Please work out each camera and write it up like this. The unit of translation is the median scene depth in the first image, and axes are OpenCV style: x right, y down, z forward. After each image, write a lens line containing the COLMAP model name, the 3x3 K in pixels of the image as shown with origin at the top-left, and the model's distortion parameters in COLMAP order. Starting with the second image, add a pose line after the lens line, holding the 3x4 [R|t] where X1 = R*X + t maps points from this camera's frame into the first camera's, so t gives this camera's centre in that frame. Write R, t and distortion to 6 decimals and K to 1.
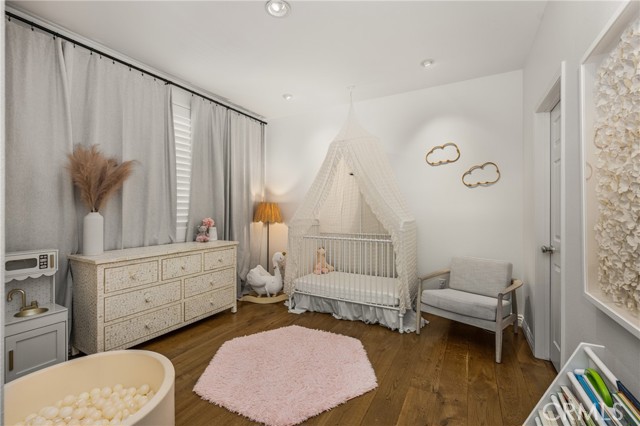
lens RADIAL K [[270.7, 0, 320.4], [0, 270.7, 212.4], [0, 0, 1]] dist [0.001773, 0.000357]
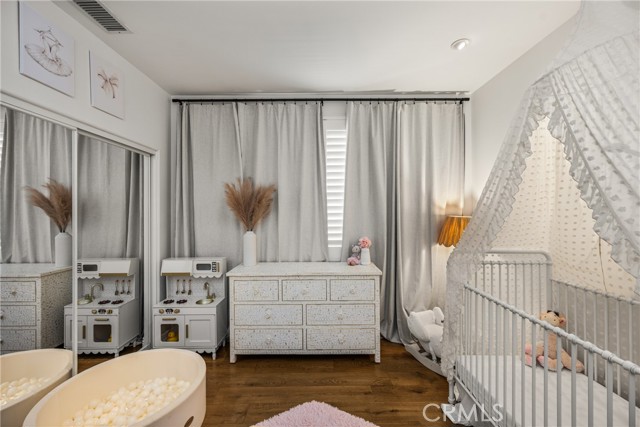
lens RADIAL K [[258.5, 0, 320.9], [0, 258.5, 213.4], [0, 0, 1]] dist [0.000649, -0.000027]
pose [[0.491651, -0.002763, -0.870788, 0.266292], [-0.000698, 0.999993, -0.003567, -0.058161], [0.870792, 0.002361, 0.491646, 0.526829]]
